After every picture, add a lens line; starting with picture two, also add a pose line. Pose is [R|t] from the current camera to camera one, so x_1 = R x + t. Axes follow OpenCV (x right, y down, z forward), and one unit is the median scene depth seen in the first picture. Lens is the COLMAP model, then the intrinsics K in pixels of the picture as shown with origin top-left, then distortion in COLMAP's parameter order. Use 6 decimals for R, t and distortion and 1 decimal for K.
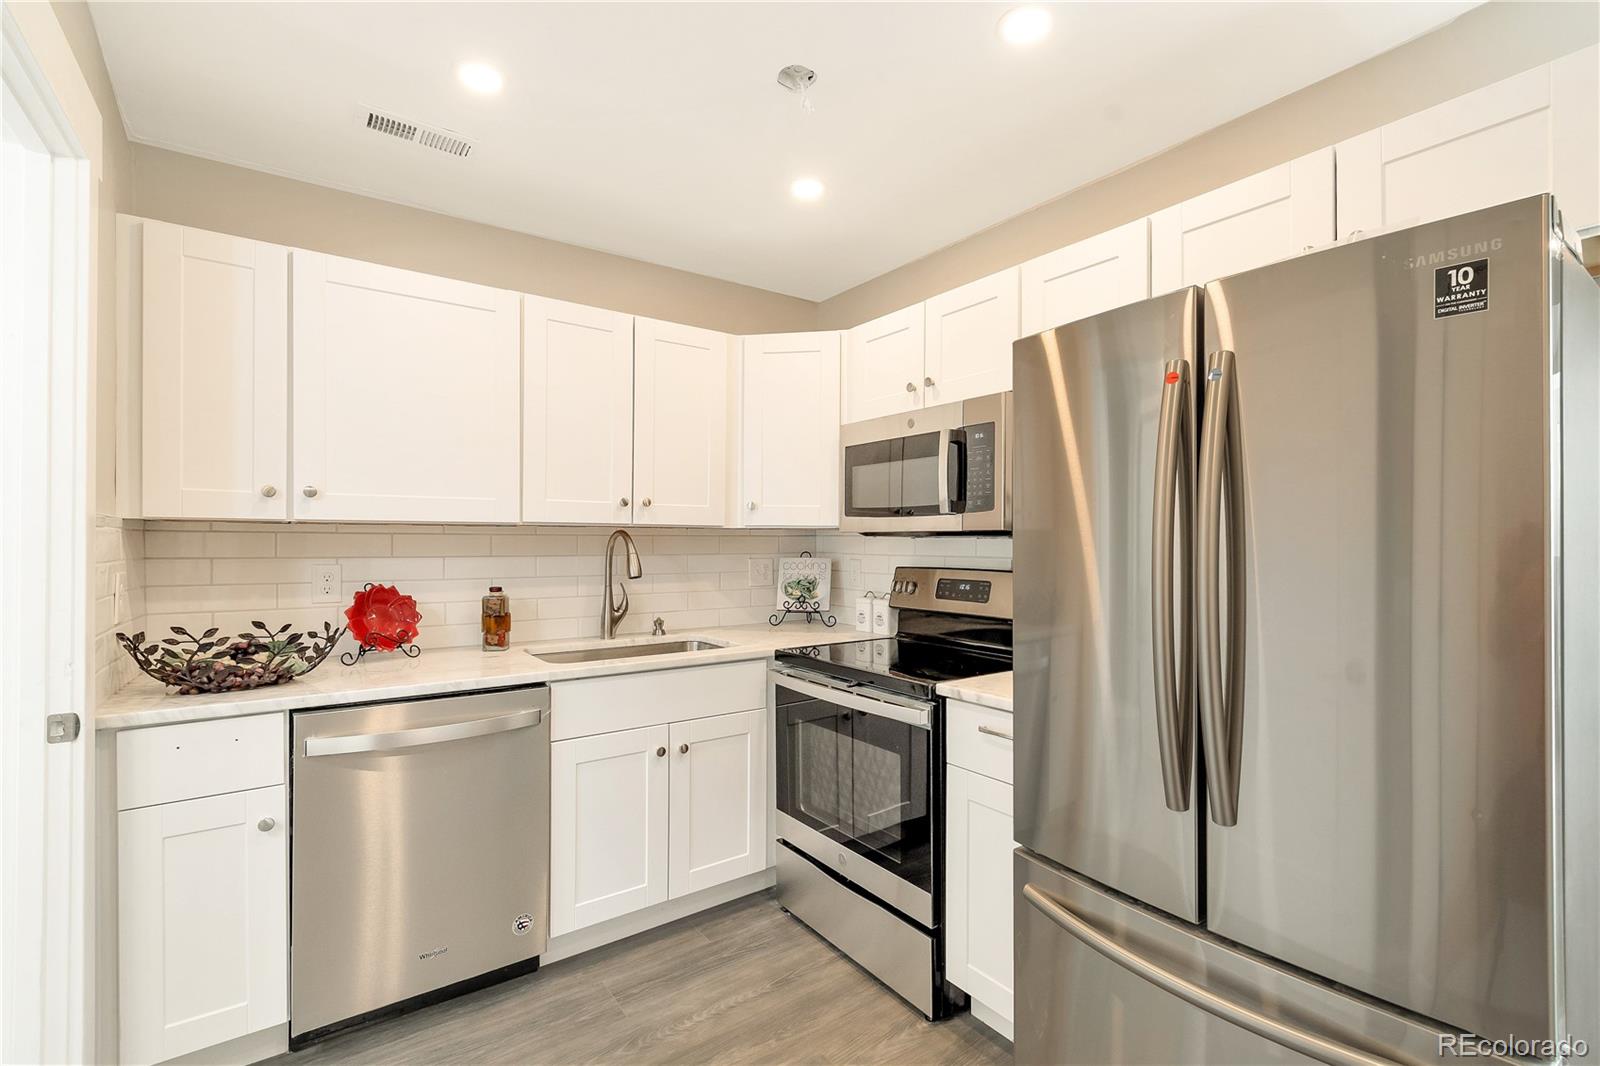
lens RADIAL K [[711.3, 0, 793.7], [0, 711.3, 533.0], [0, 0, 1]] dist [-0.003155, 0.000753]
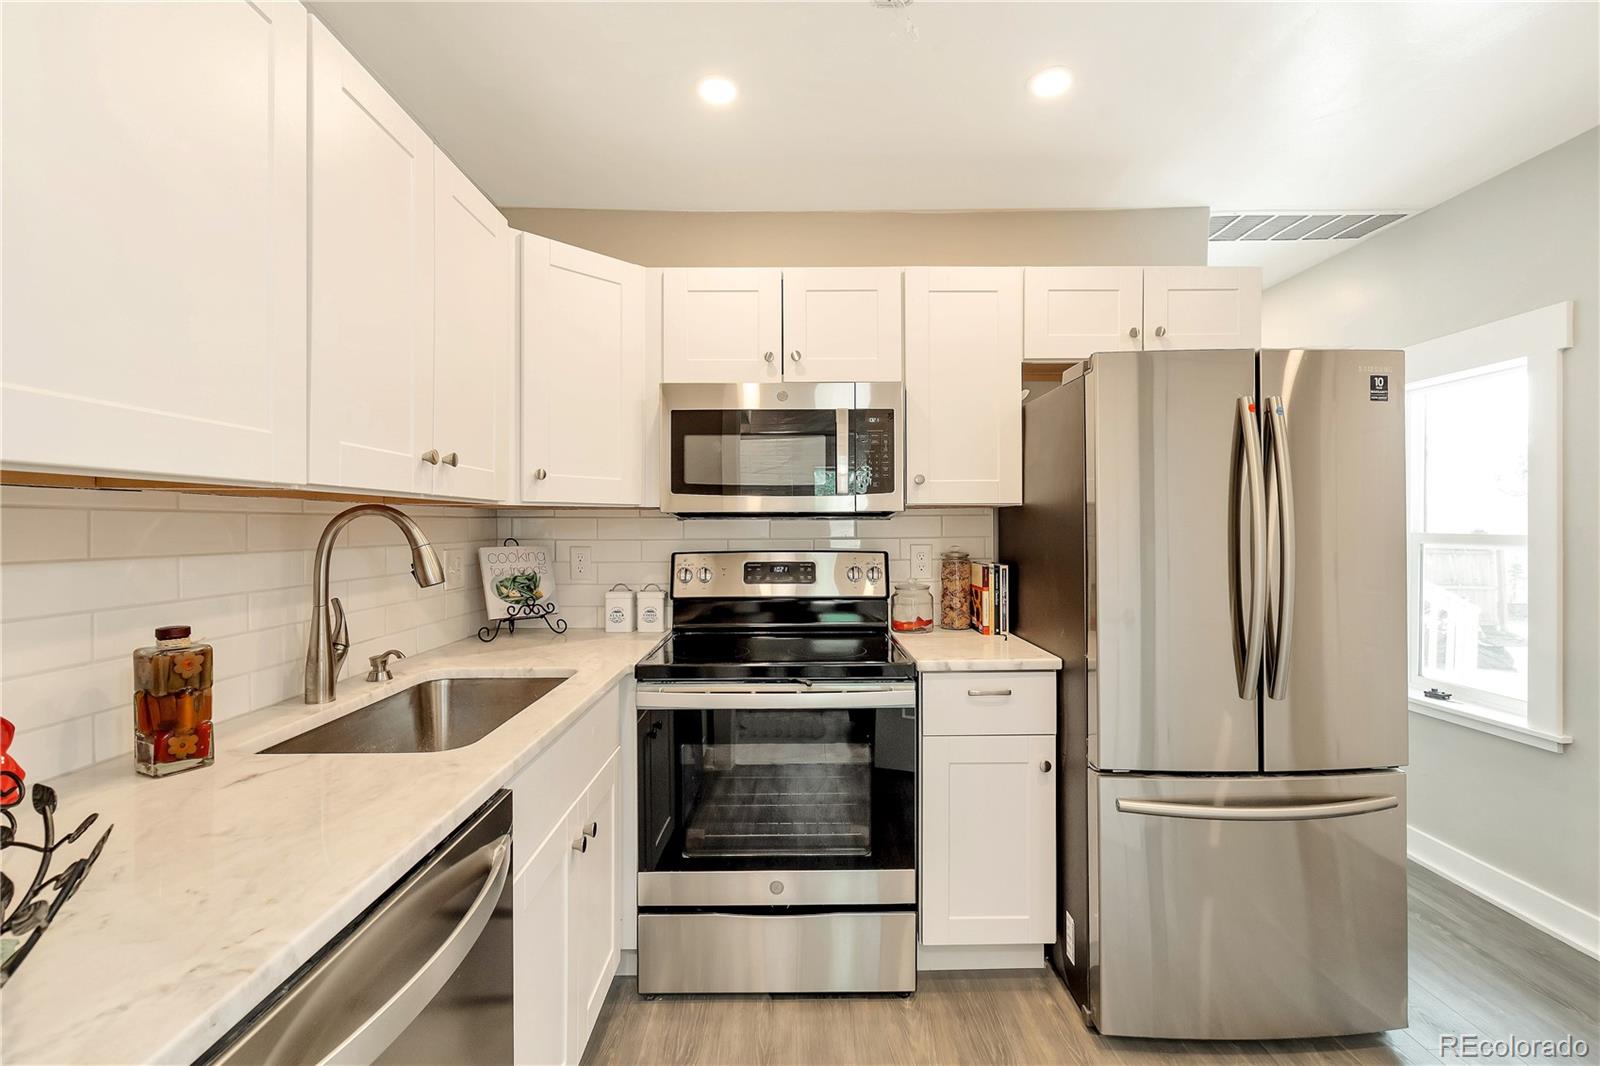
lens RADIAL K [[711.3, 0, 791.5], [0, 711.3, 518.7], [0, 0, 1]] dist [-0.003155, 0.000753]
pose [[0.570818, 0.003271, 0.821070, -0.540650], [-0.002311, 0.999995, -0.002377, 0.008069], [-0.821073, -0.000541, 0.570823, 0.413330]]
